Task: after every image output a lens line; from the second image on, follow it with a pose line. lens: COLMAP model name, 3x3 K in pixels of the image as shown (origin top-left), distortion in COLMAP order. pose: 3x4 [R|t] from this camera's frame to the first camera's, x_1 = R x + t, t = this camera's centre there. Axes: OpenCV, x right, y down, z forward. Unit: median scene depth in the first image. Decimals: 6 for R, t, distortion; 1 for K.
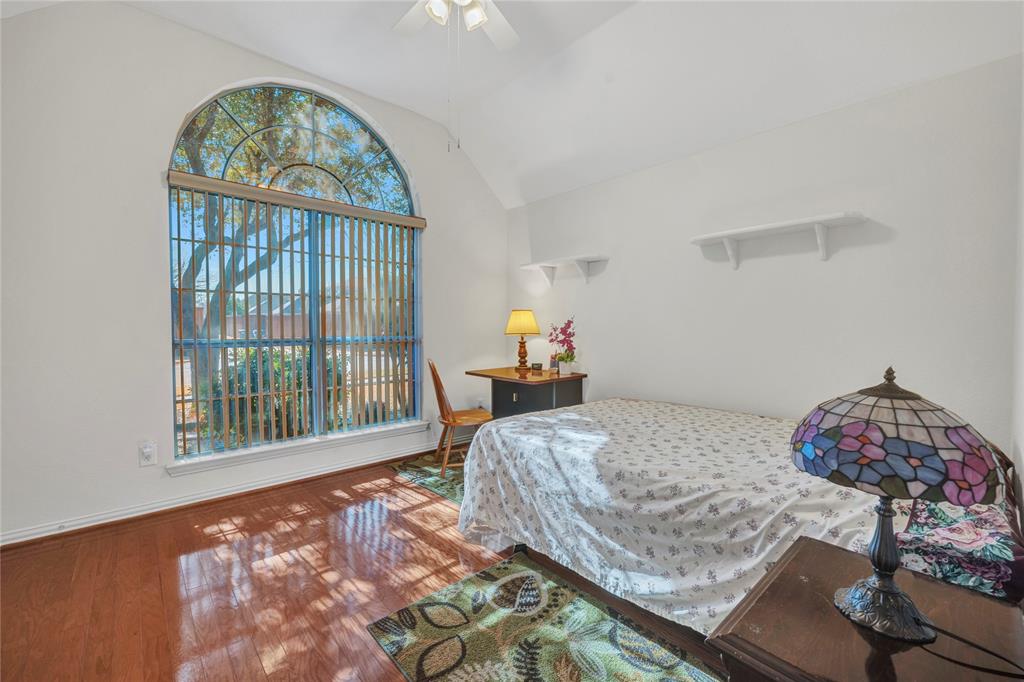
lens RADIAL K [[425.4, 0, 513.3], [0, 425.4, 330.9], [0, 0, 1]] dist [0.002172, 0.000353]
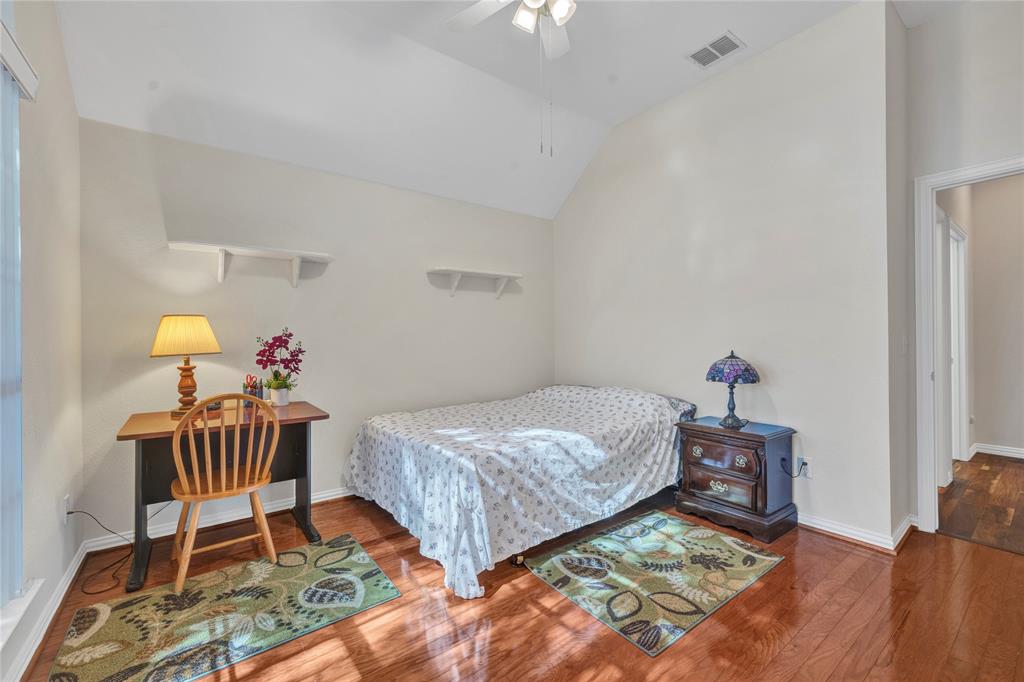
lens RADIAL K [[425.4, 0, 513.3], [0, 425.4, 330.9], [0, 0, 1]] dist [0.002172, 0.000353]
pose [[0.093652, 0.016725, 0.995465, -1.149473], [0.018623, 0.999655, -0.018548, -0.014058], [-0.995431, 0.020275, 0.093308, 1.046887]]
